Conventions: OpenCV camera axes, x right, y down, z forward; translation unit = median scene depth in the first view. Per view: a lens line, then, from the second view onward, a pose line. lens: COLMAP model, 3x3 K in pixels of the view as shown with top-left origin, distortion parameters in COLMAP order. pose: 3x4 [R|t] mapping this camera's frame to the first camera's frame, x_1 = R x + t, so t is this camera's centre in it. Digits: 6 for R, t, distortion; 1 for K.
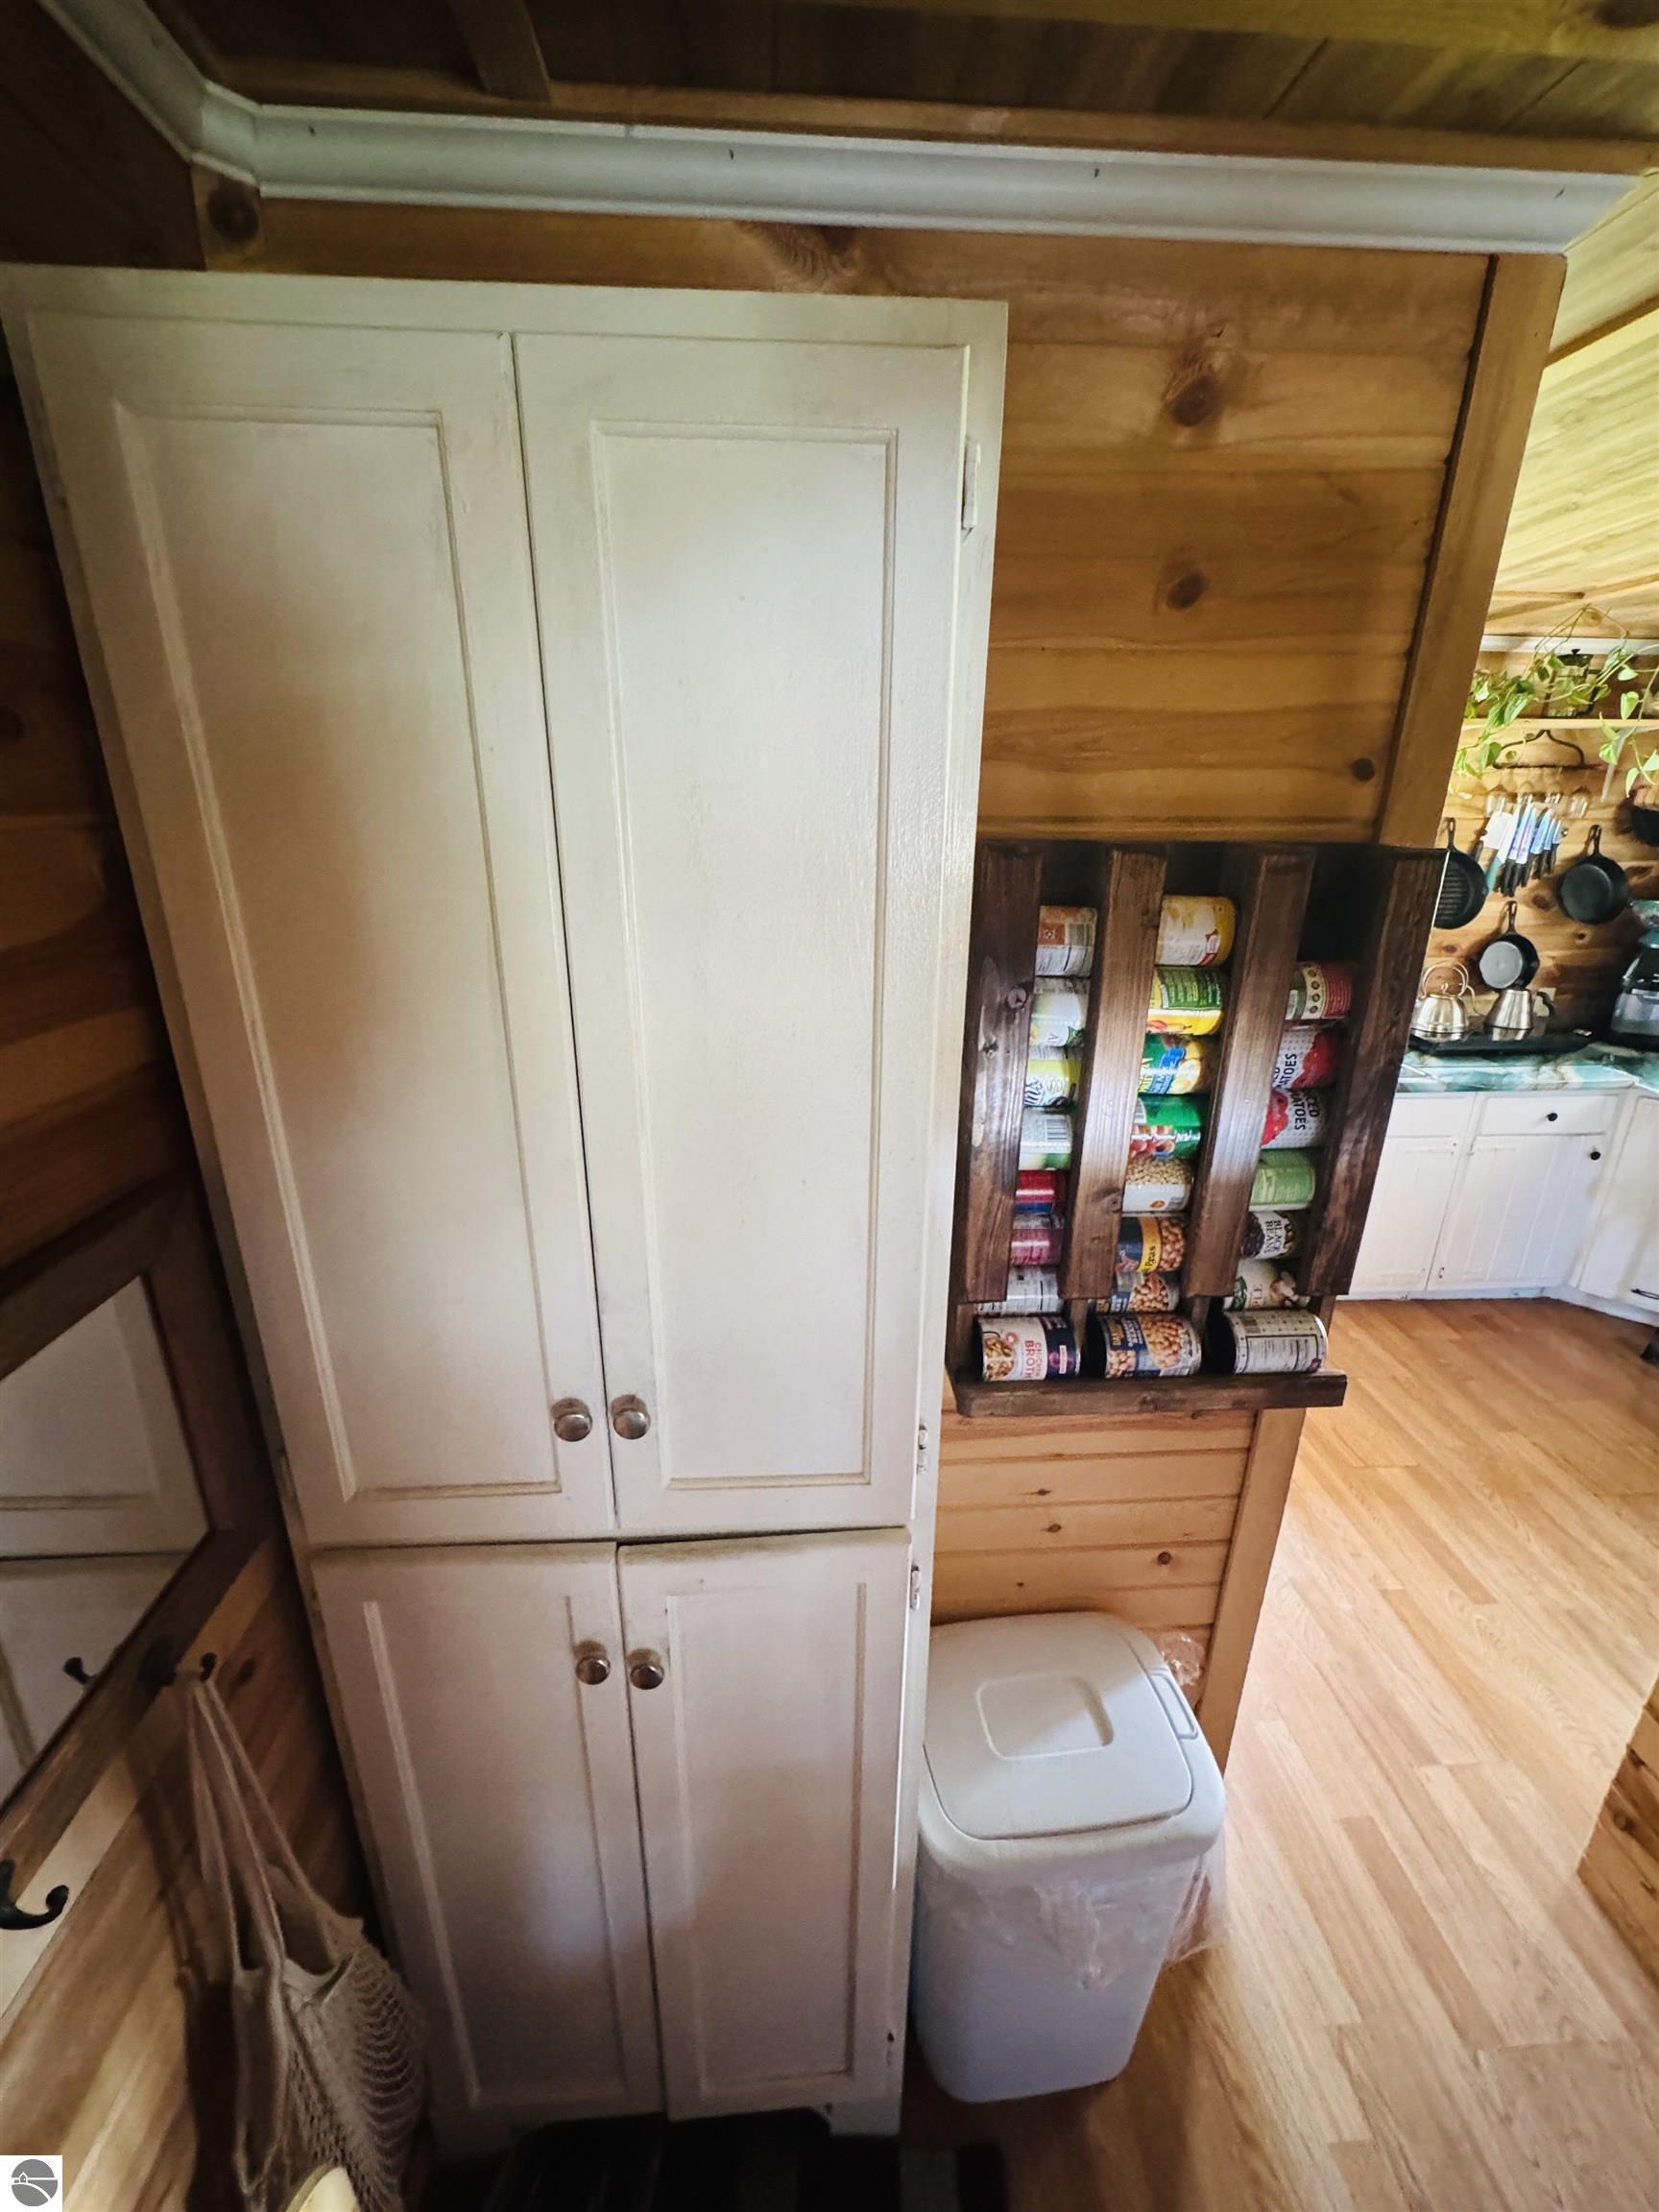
lens RADIAL K [[884.2, 0, 833.2], [0, 884.2, 1106.7], [0, 0, 1]] dist [-0.004469, 0.000568]
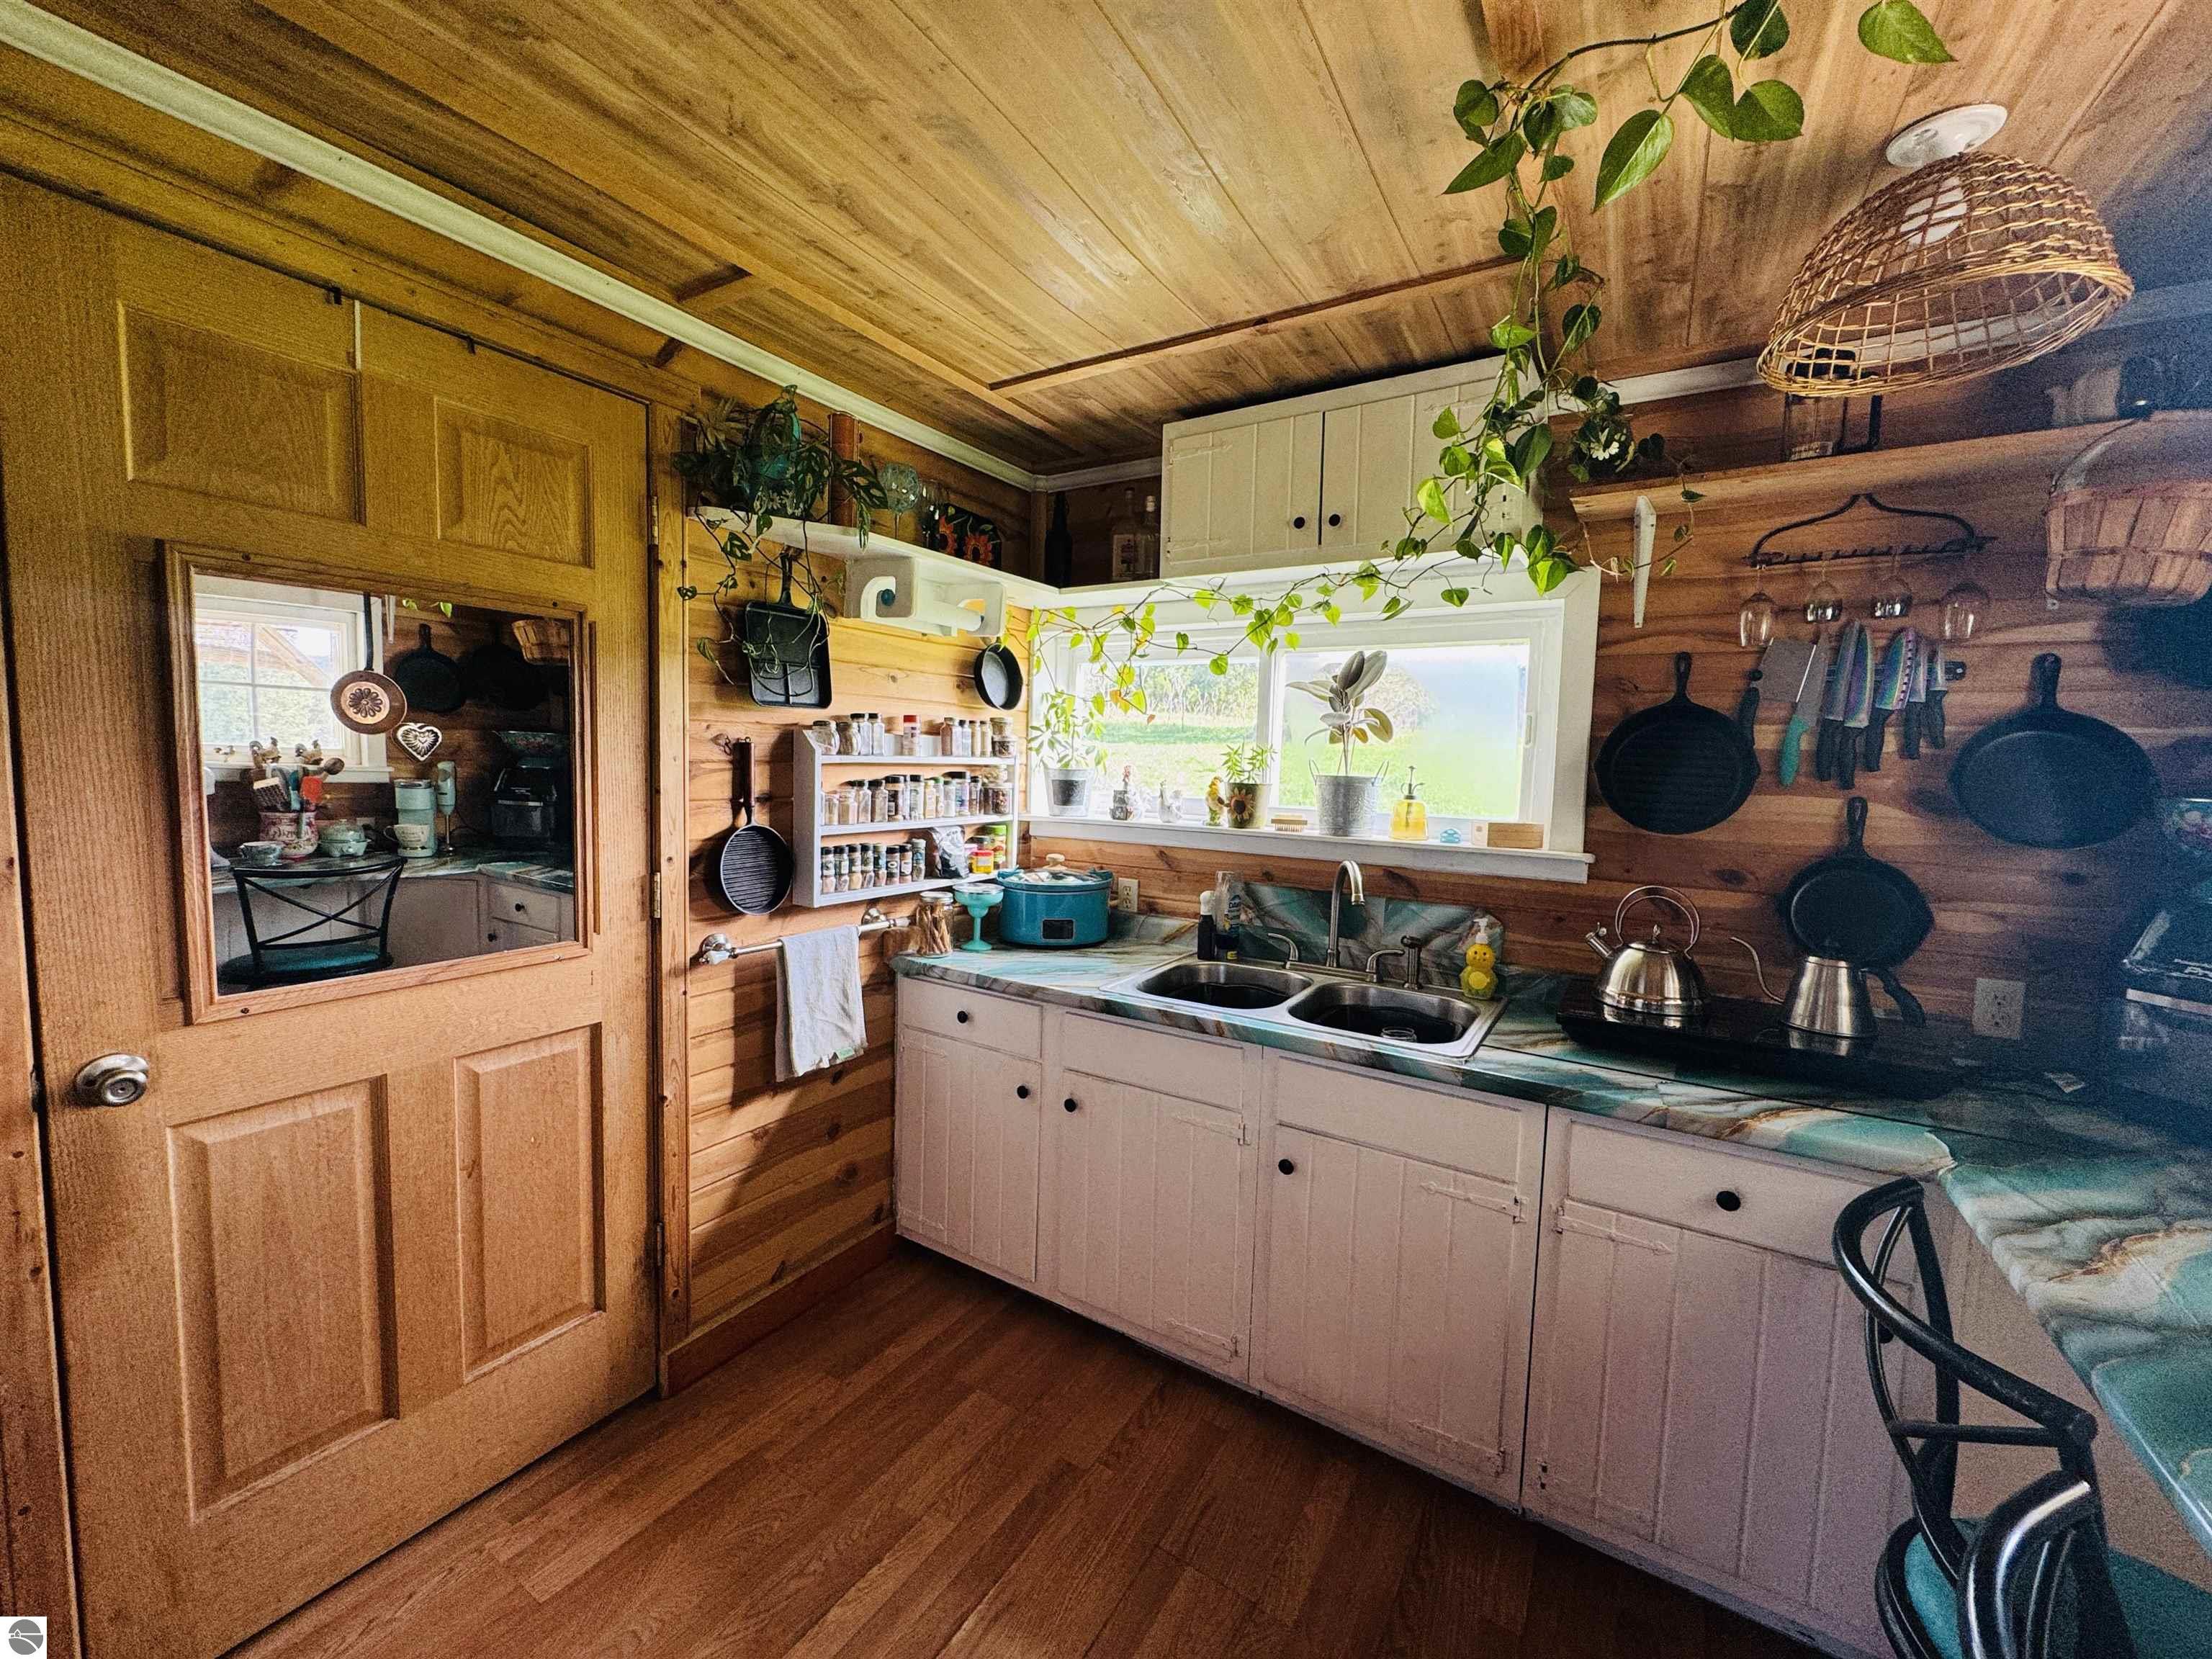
lens RADIAL K [[884.2, 0, 1106.6], [0, 884.2, 825.8], [0, 0, 1]] dist [-0.004469, 0.000568]
pose [[0.812825, 0.065006, -0.578869, 0.729362], [-0.217401, 0.955803, -0.197931, -0.013354], [0.540418, 0.286730, 0.791034, 0.348121]]
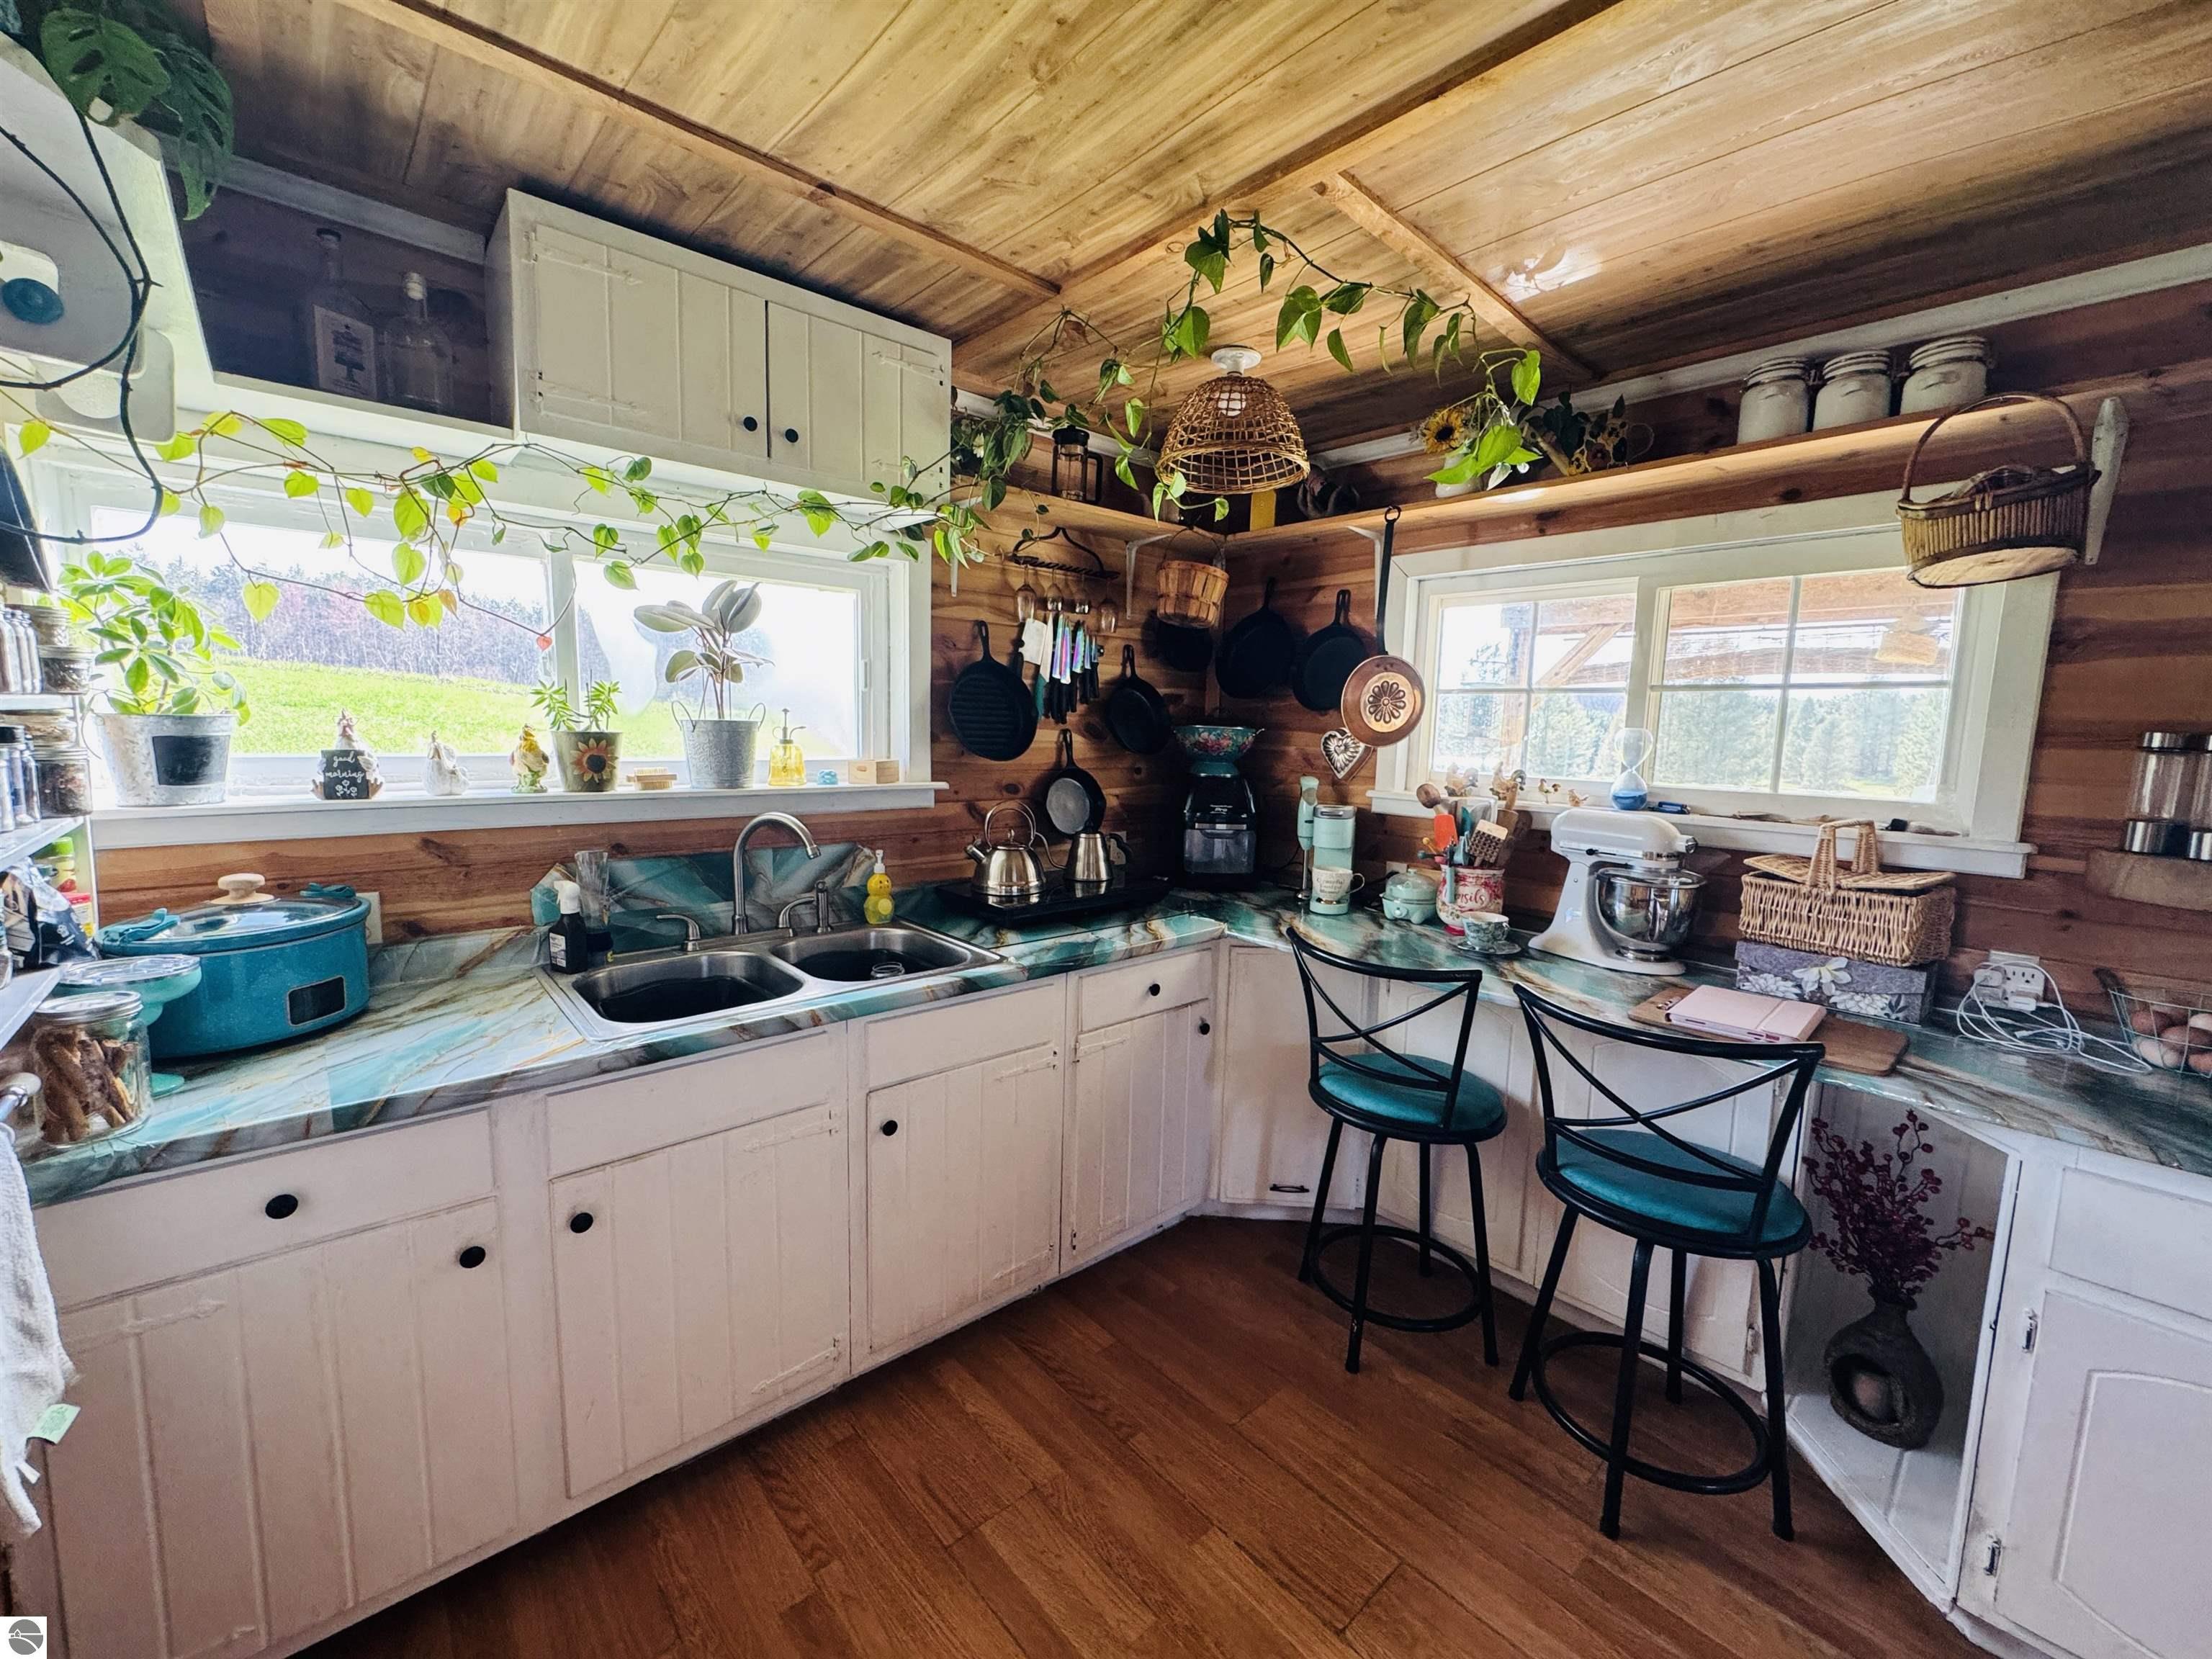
lens RADIAL K [[884.2, 0, 1102.8], [0, 884.2, 826.3], [0, 0, 1]] dist [-0.004469, 0.000568]
pose [[0.787367, -0.055083, 0.614019, 0.295177], [0.180376, 0.972998, -0.144012, -0.021236], [-0.589506, 0.224144, 0.776042, 0.371704]]
